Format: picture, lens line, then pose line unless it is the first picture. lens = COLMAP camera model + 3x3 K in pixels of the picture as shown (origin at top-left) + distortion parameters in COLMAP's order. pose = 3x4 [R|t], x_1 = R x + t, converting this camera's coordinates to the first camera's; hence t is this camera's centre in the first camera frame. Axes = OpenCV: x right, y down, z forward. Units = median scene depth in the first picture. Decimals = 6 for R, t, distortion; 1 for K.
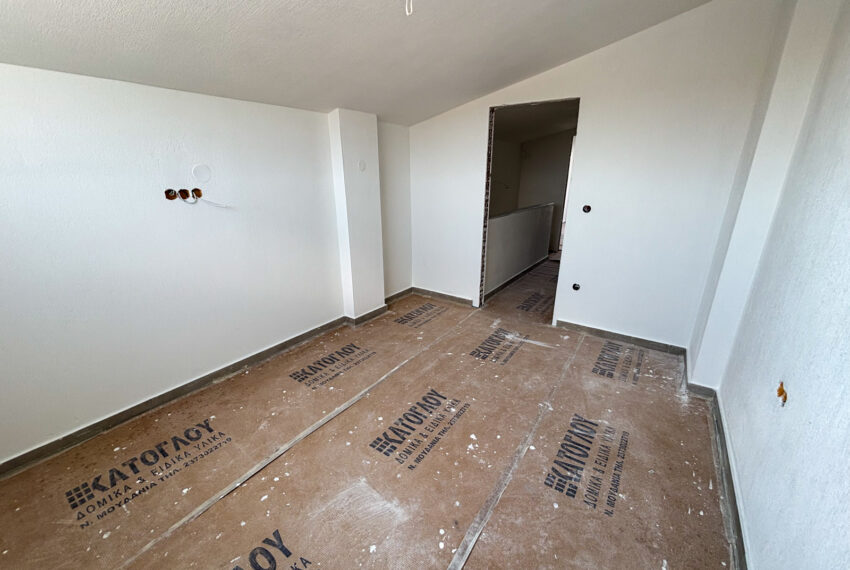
lens RADIAL K [[345.1, 0, 427.4], [0, 345.1, 277.7], [0, 0, 1]] dist [0.000657, 0.000600]
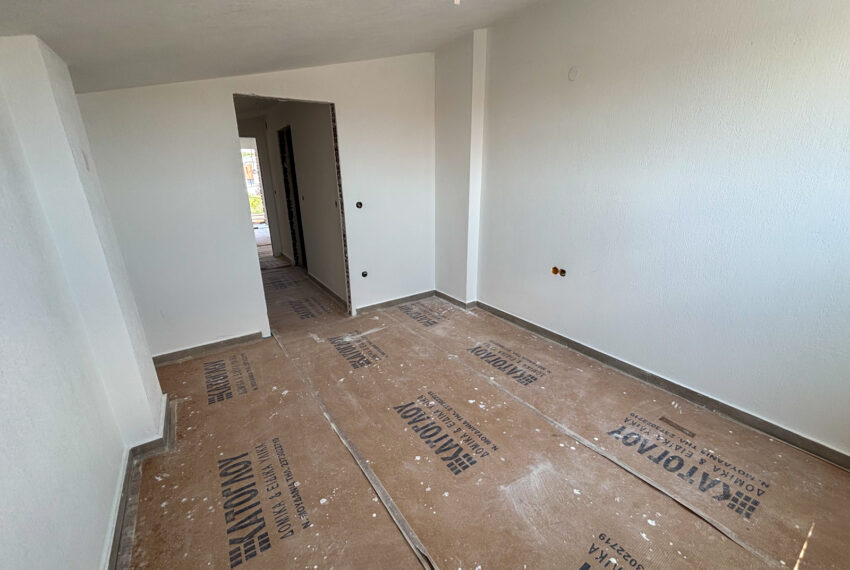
lens RADIAL K [[345.1, 0, 432.5], [0, 345.1, 273.3], [0, 0, 1]] dist [0.000657, 0.000600]
pose [[0.360106, -0.268777, 0.893355, -0.615958], [0.292569, 0.941827, 0.165427, -0.119095], [-0.885848, 0.201796, 0.417793, 0.427506]]
